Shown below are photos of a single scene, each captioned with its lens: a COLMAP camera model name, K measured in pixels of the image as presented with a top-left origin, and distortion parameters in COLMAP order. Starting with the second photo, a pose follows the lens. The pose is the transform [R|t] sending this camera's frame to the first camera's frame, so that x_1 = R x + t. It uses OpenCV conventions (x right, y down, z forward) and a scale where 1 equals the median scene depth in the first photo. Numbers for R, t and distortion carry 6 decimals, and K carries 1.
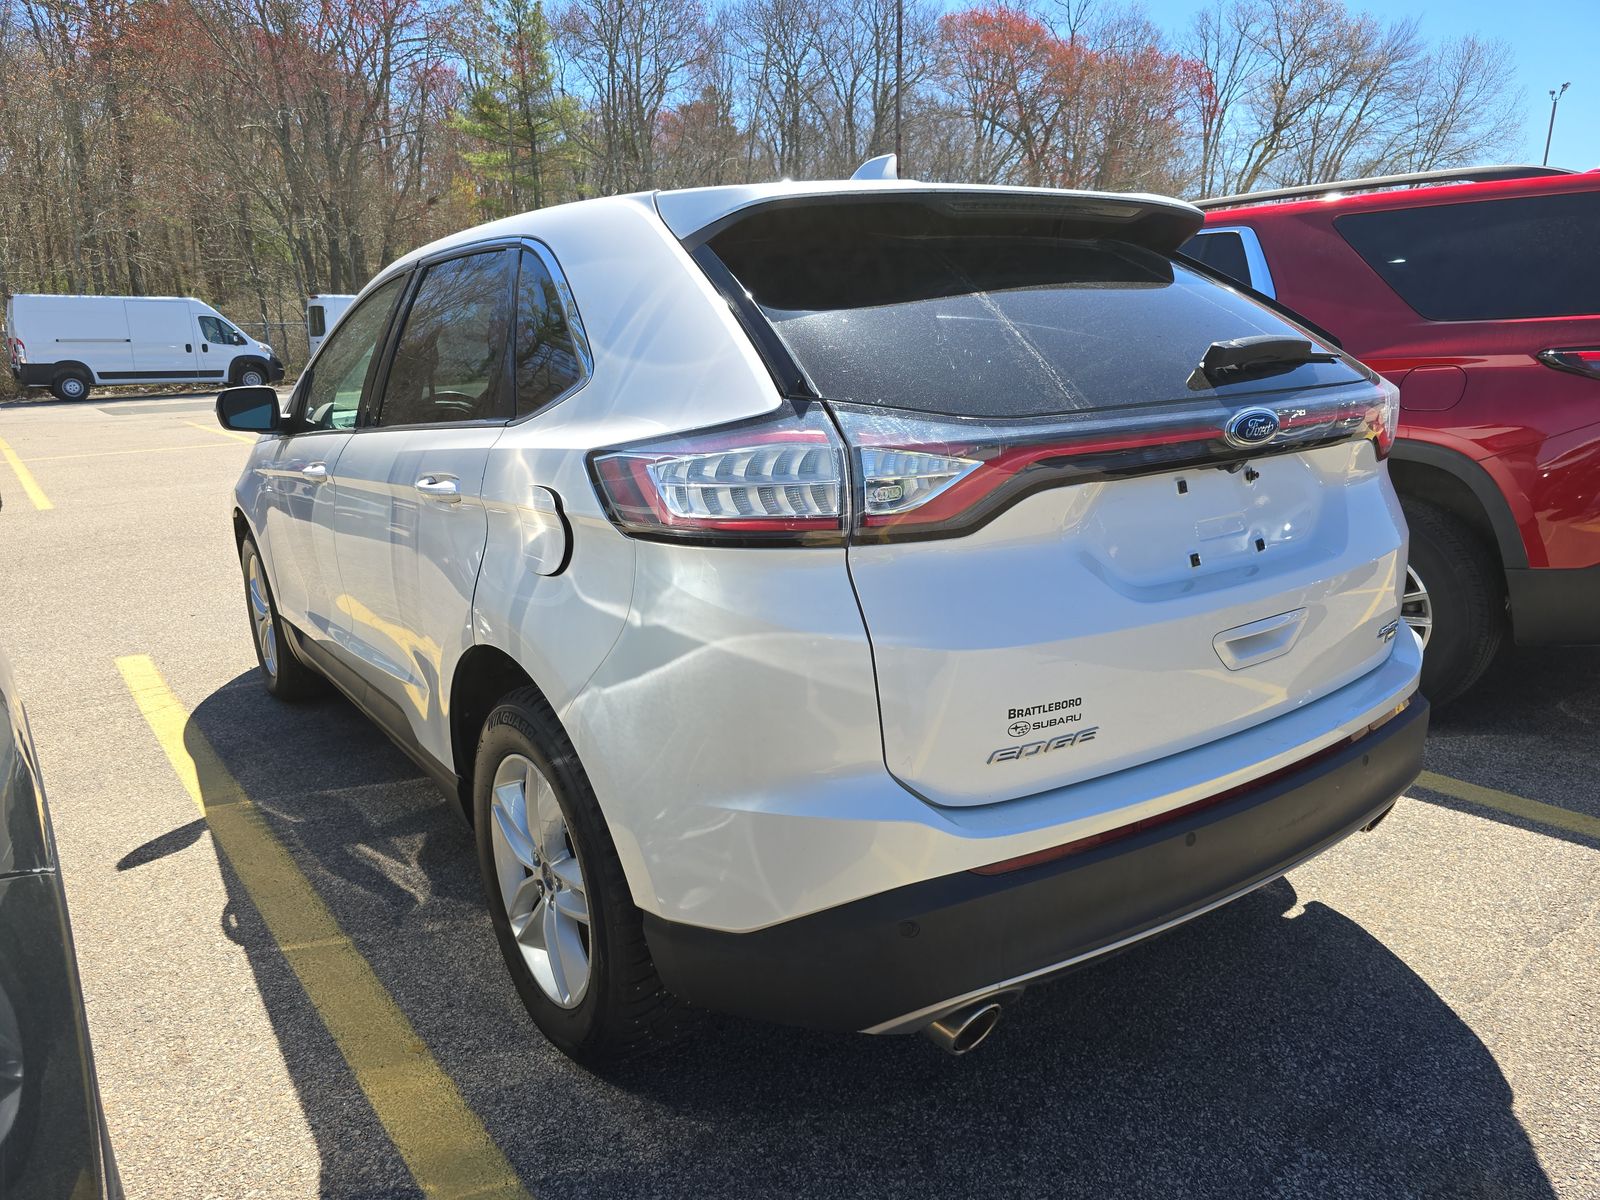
lens RADIAL K [[1076.3, 0, 794.8], [0, 1076.3, 599.6], [0, 0, 1]] dist [0.020365, -0.004648]
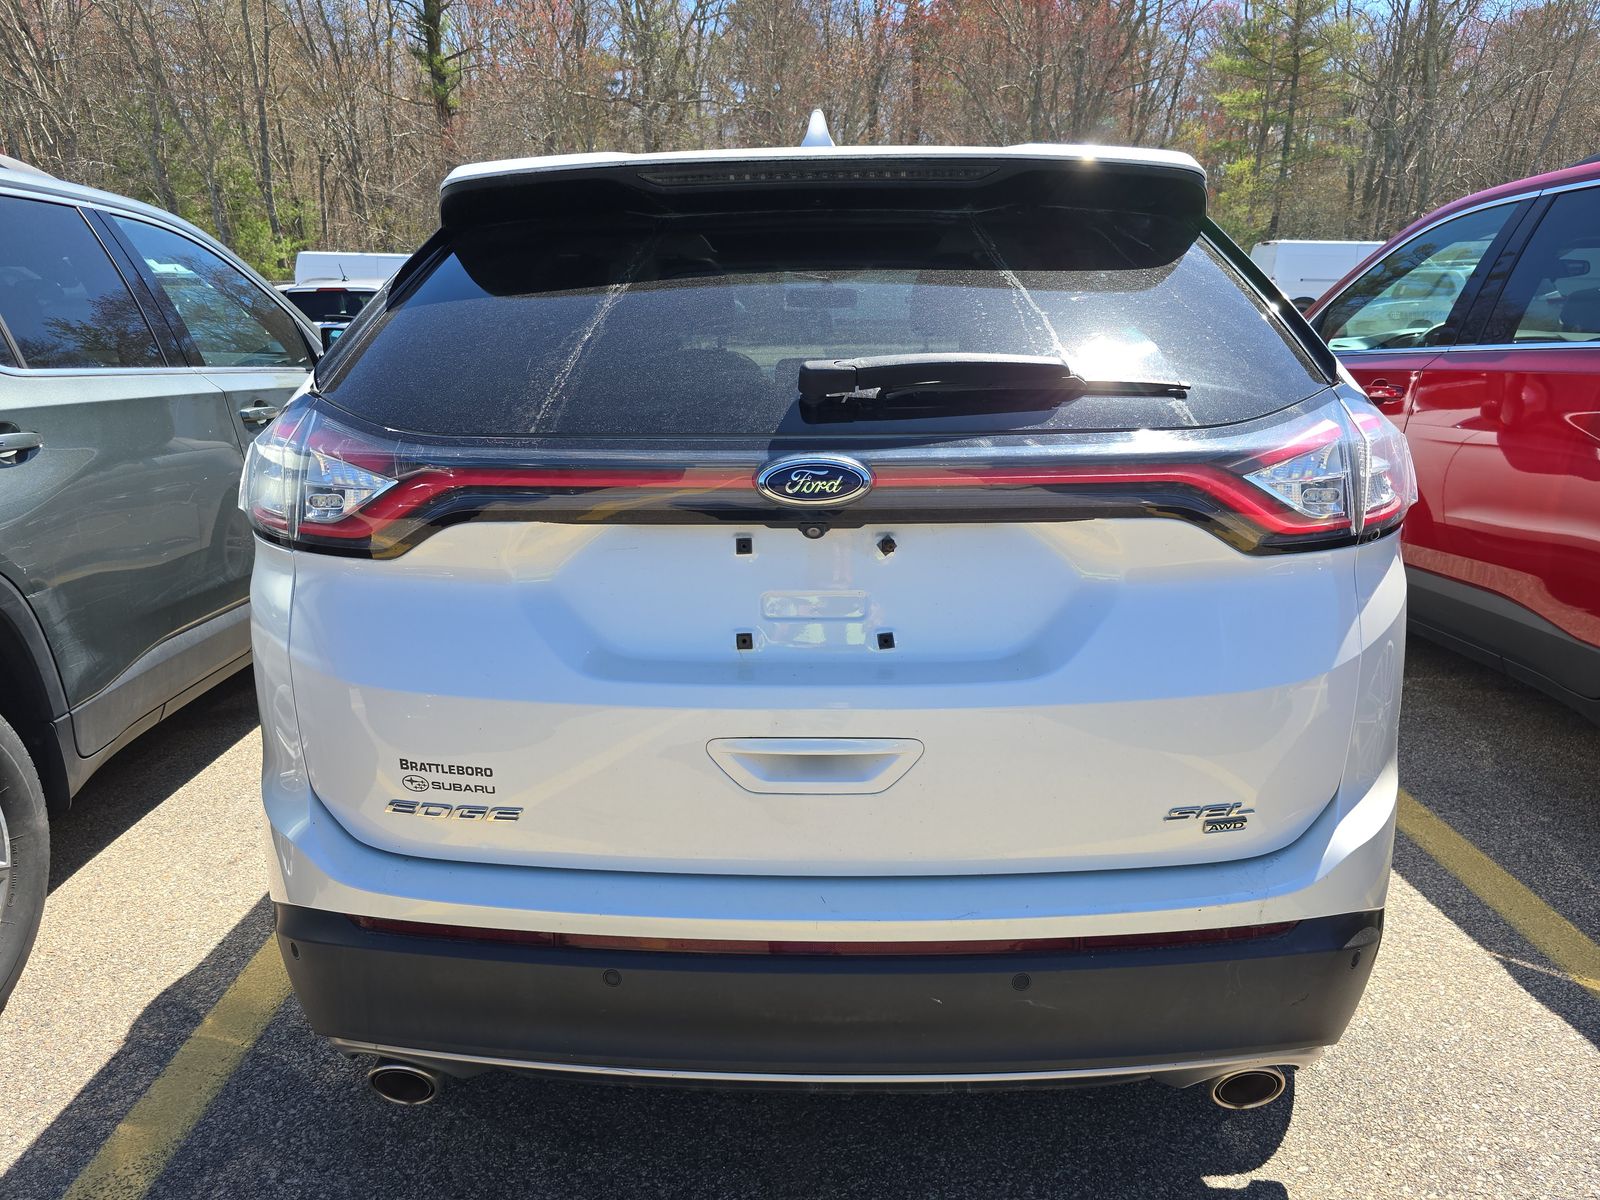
lens RADIAL K [[1076.3, 0, 799.4], [0, 1076.3, 601.9], [0, 0, 1]] dist [0.020365, -0.004648]
pose [[0.809450, 0.184058, -0.557596, 0.787249], [-0.158723, 0.982837, 0.094012, -0.136509], [0.565330, 0.012406, 0.824772, 0.367924]]
